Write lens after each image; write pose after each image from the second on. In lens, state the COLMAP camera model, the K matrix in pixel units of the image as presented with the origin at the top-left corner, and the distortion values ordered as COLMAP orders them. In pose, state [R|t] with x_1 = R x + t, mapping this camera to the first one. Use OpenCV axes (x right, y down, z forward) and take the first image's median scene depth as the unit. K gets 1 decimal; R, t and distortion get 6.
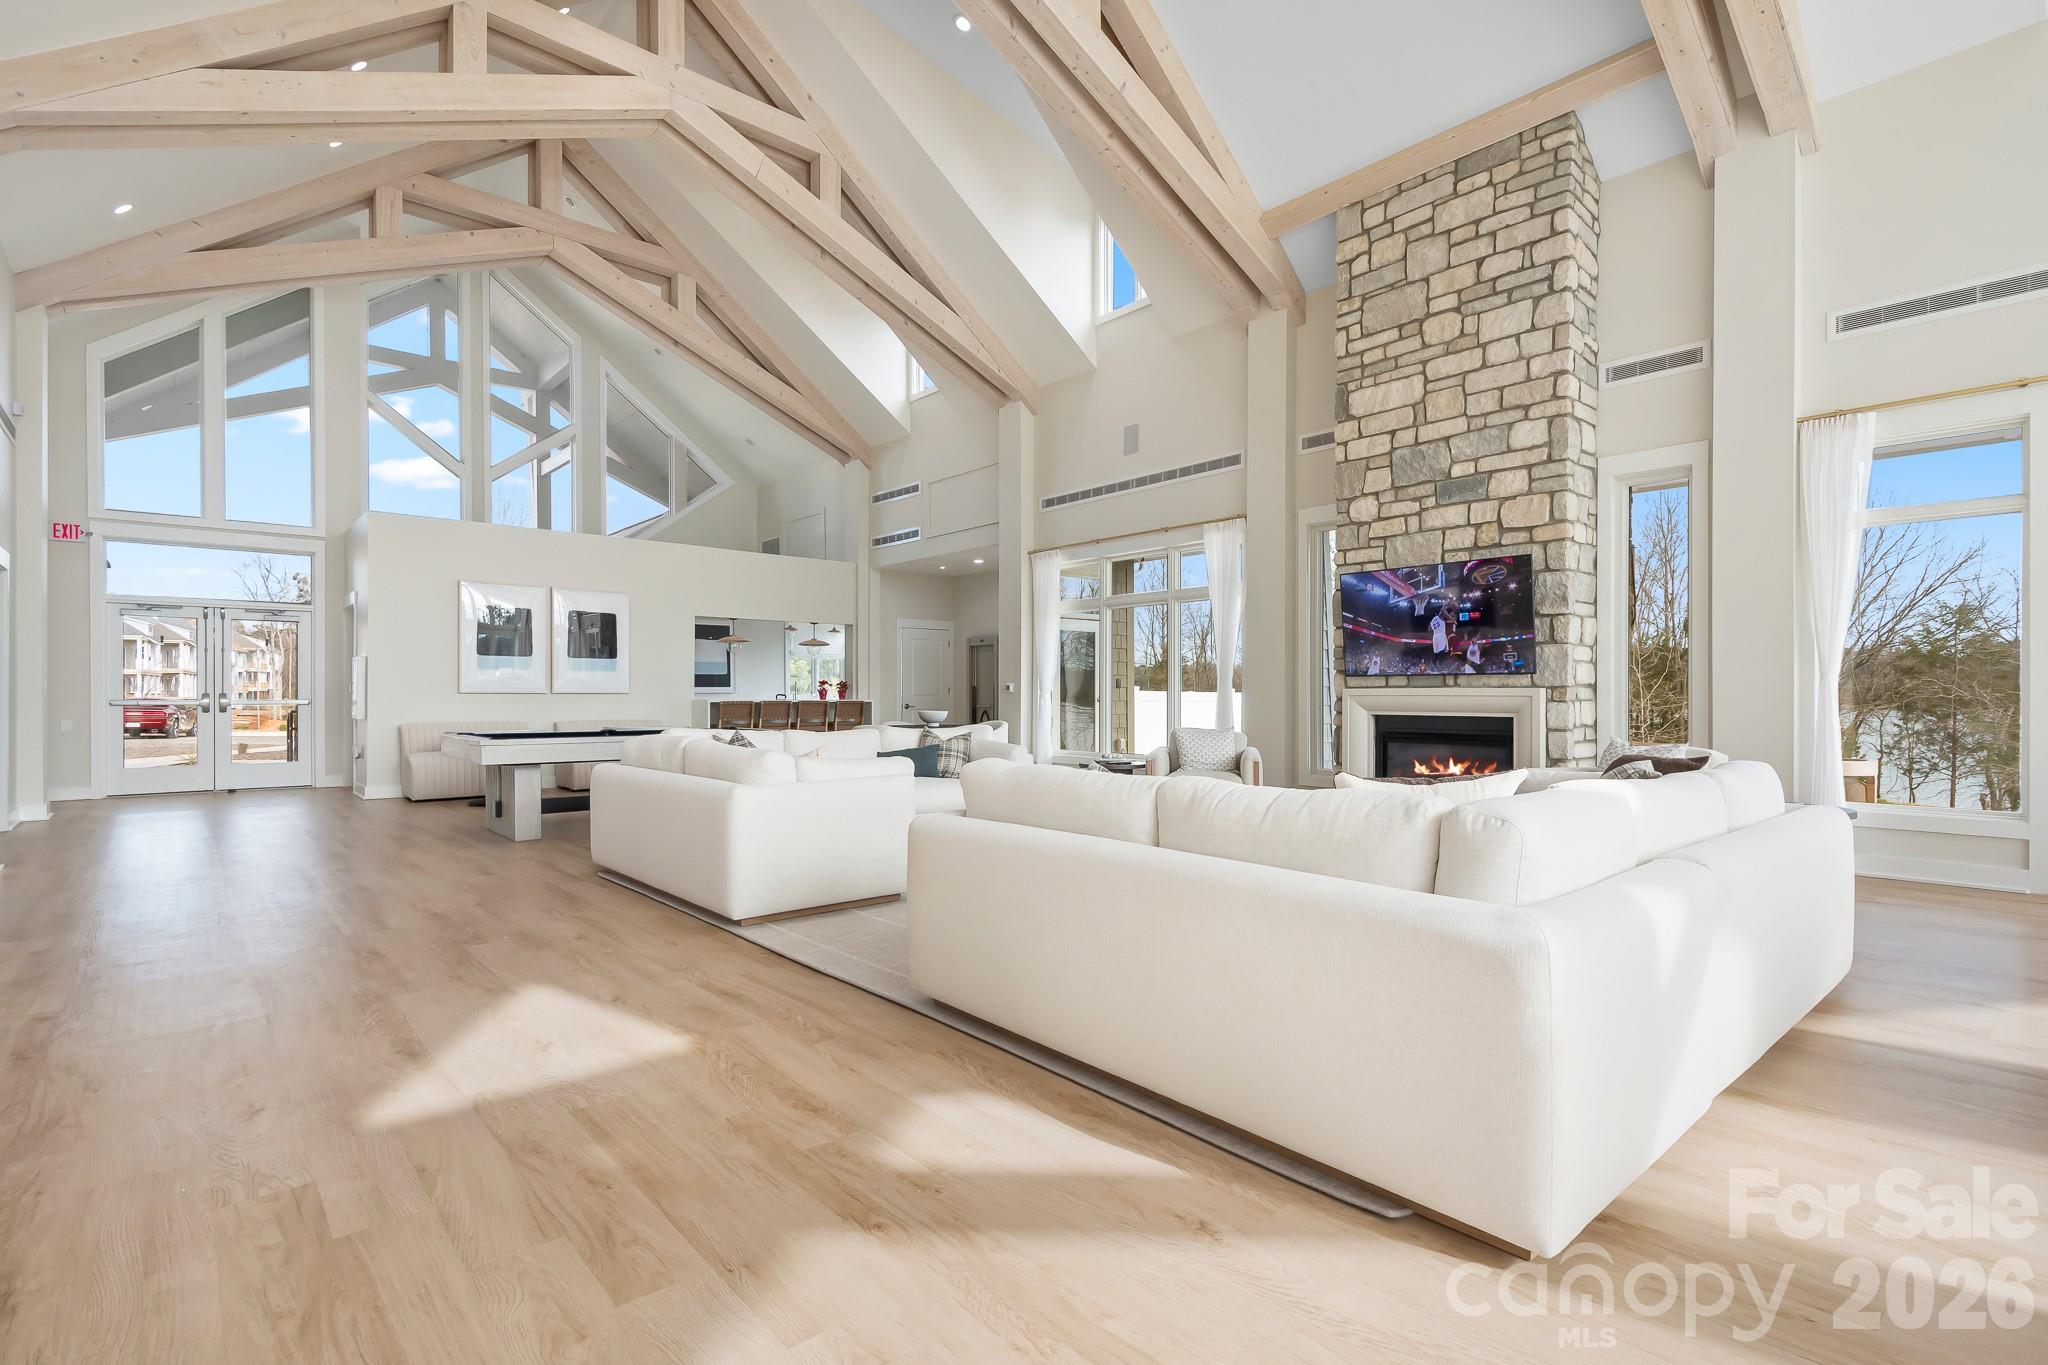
lens RADIAL K [[969.6, 0, 979.2], [0, 969.6, 708.4], [0, 0, 1]] dist [-0.002141, -0.000723]
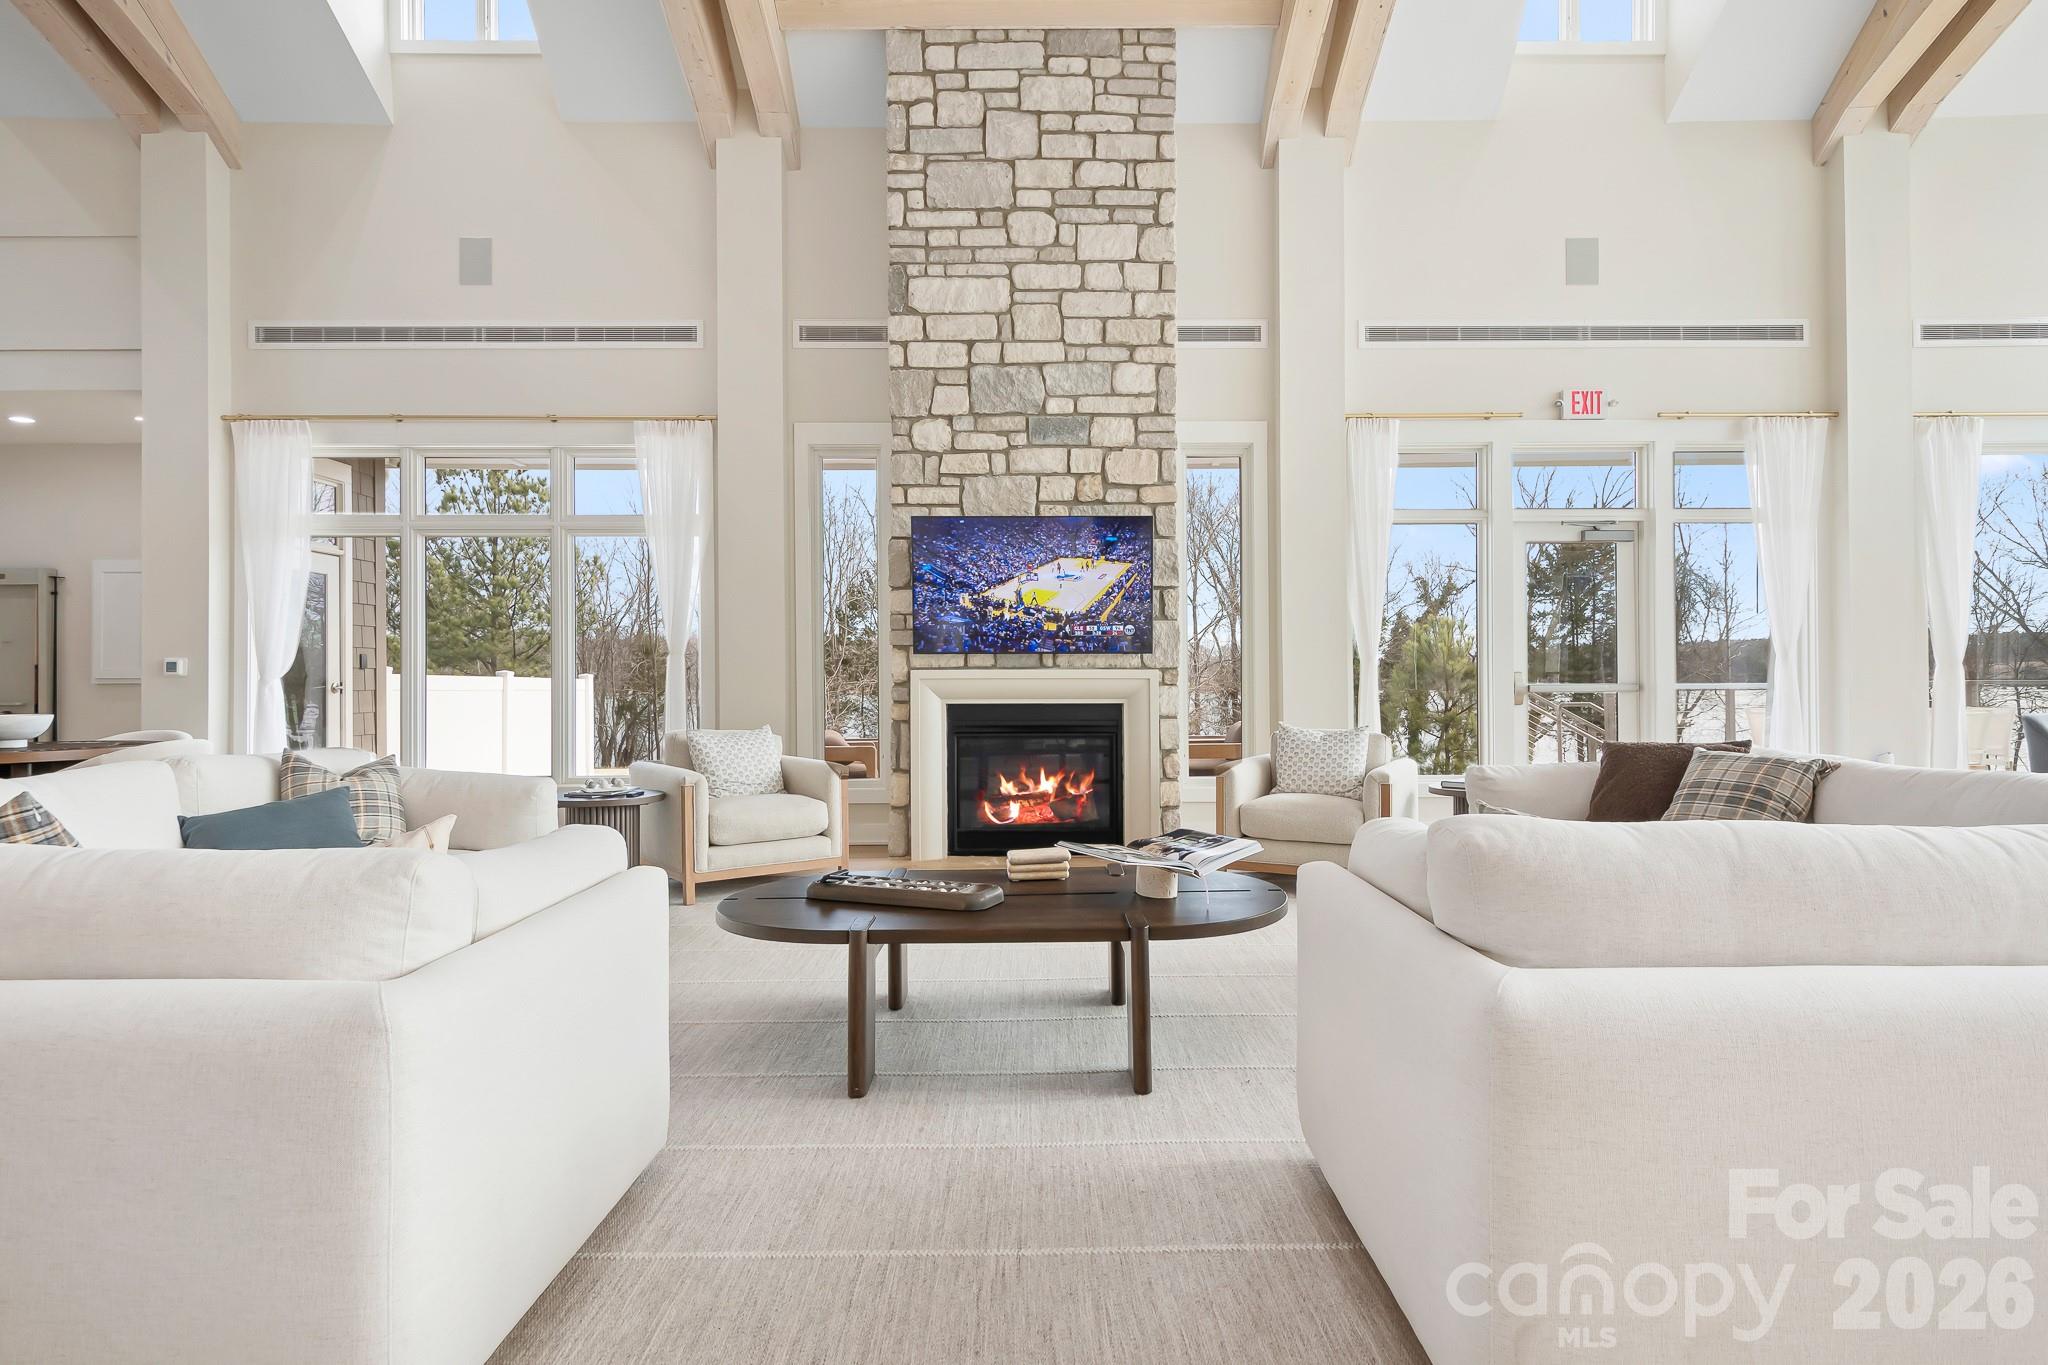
lens RADIAL K [[1195.4, 0, 1039.6], [0, 1195.4, 695.3], [0, 0, 1]] dist [-0.006989, 0.003868]
pose [[0.621982, -0.011504, 0.782947, -0.310526], [0.014031, 0.999895, 0.003545, -0.002579], [-0.782906, 0.008781, 0.622078, 0.372477]]
